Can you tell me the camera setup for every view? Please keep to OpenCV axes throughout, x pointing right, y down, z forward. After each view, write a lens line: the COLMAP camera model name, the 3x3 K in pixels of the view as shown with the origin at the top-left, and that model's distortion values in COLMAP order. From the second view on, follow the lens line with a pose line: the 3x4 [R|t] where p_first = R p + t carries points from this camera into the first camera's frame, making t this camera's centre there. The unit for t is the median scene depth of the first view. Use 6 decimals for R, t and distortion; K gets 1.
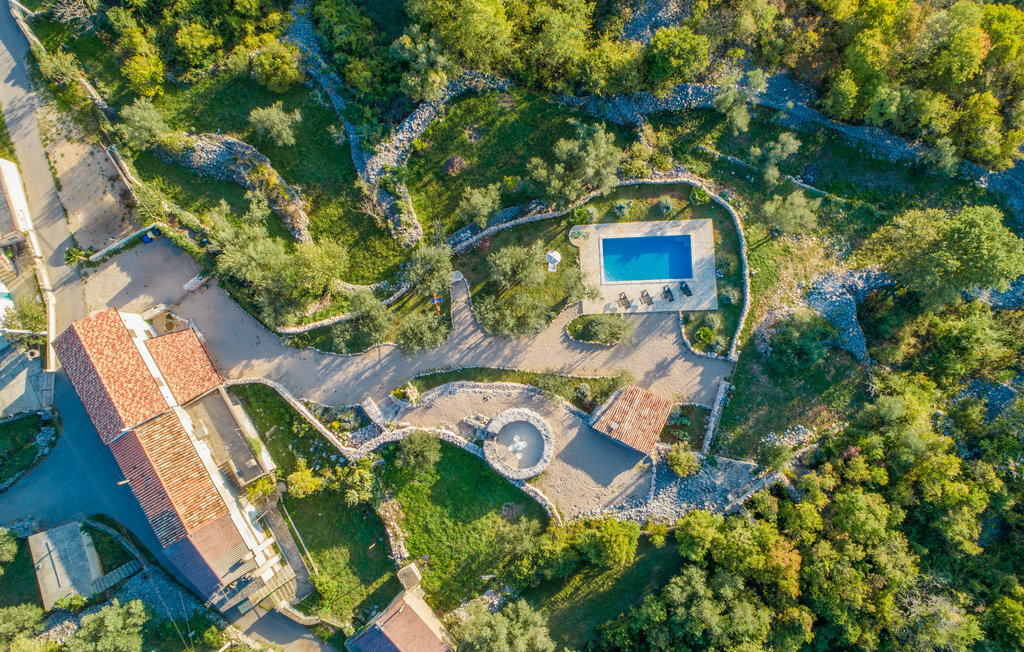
lens RADIAL K [[779.0, 0, 512.0], [0, 779.0, 326.0], [0, 0, 1]] dist [-0.009348, 0.000936]
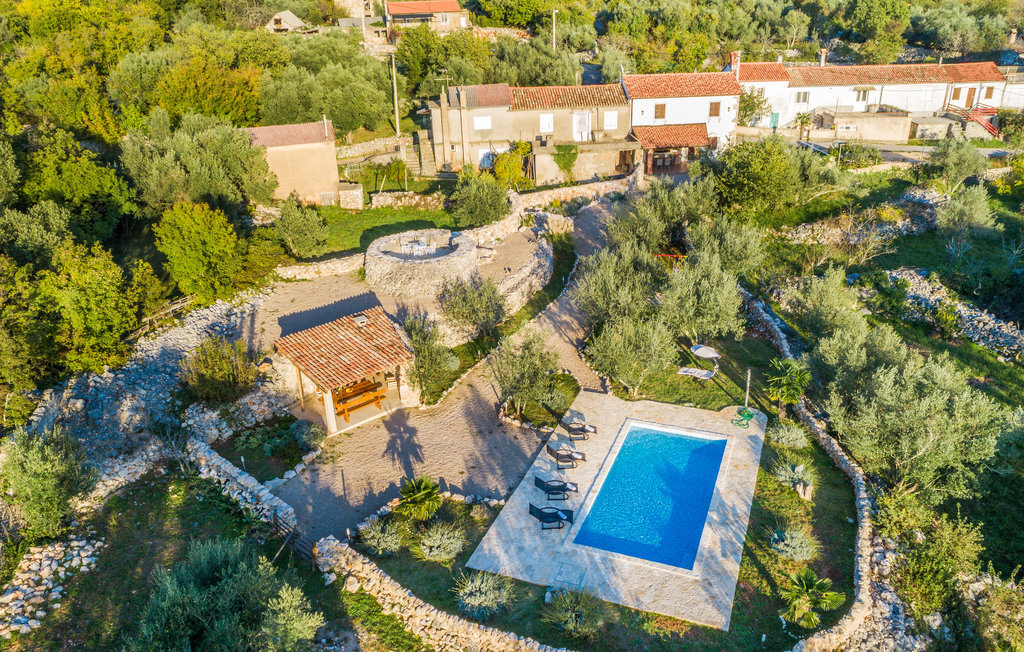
lens RADIAL K [[780.4, 0, 512.0], [0, 780.4, 326.0], [0, 0, 1]] dist [-0.066788, -0.000119]
pose [[-0.409684, 0.403601, -0.818086, 0.502217], [-0.910013, -0.118372, 0.397321, -0.168884], [0.063521, 0.907245, 0.415778, 0.758011]]
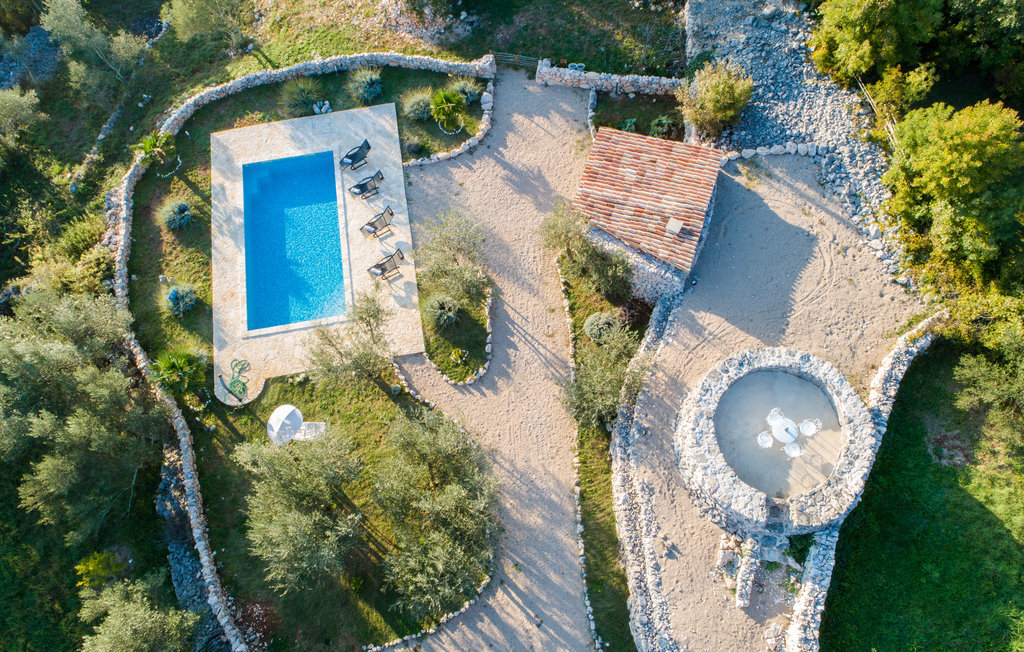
lens RADIAL K [[779.0, 0, 512.0], [0, 779.0, 326.0], [0, 0, 1]] dist [-0.009348, 0.000936]
pose [[-0.122098, -0.901229, 0.415786, -0.079789], [0.992516, -0.111749, 0.049239, 0.012763], [0.002088, 0.418687, 0.908128, 0.611279]]
